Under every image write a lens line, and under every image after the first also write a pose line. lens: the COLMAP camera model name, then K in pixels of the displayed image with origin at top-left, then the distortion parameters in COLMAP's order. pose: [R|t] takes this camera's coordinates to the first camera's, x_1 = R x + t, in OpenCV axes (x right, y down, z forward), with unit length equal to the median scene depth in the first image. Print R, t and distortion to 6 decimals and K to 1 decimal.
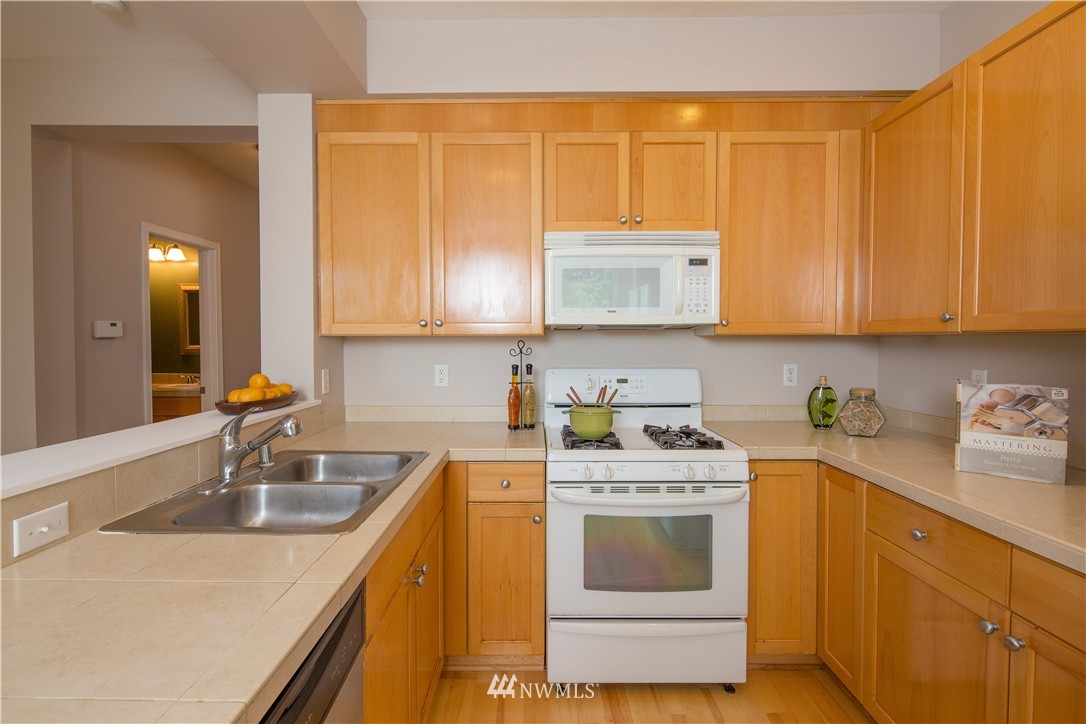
lens RADIAL K [[522.9, 0, 538.9], [0, 522.9, 355.9], [0, 0, 1]] dist [0.000753, -0.000444]
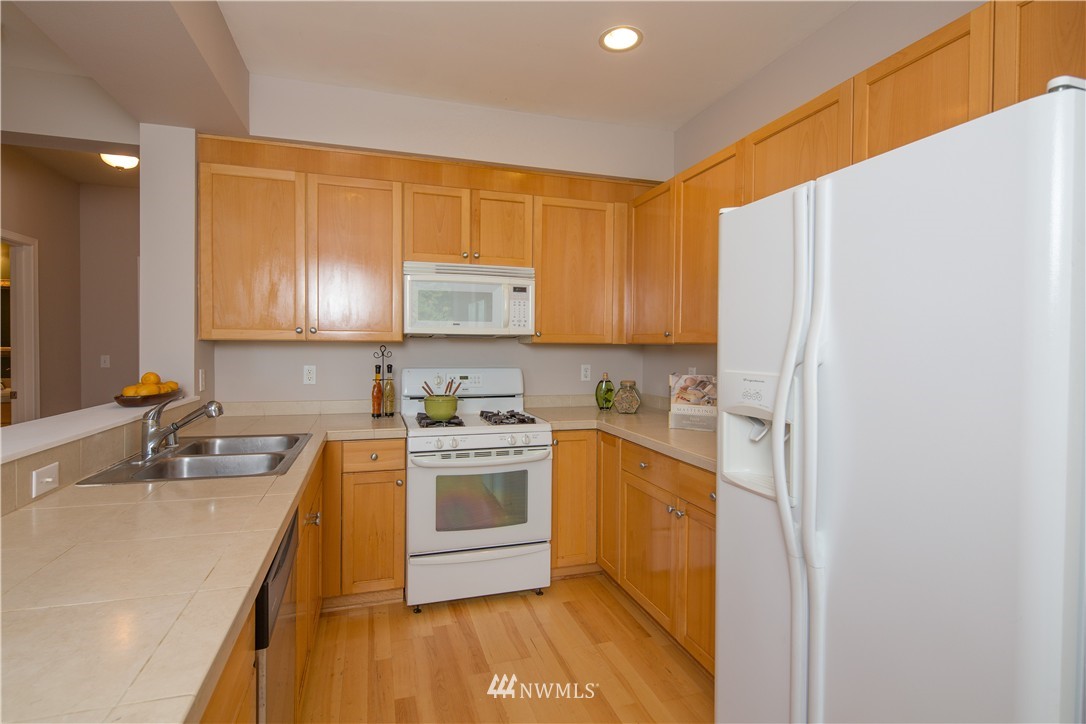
lens RADIAL K [[522.9, 0, 538.9], [0, 522.9, 355.9], [0, 0, 1]] dist [0.000753, -0.000444]
pose [[0.953200, 0.004114, 0.302313, -0.060193], [-0.000904, 0.999942, -0.010759, 0.008659], [-0.302340, 0.009982, 0.953148, -0.316046]]
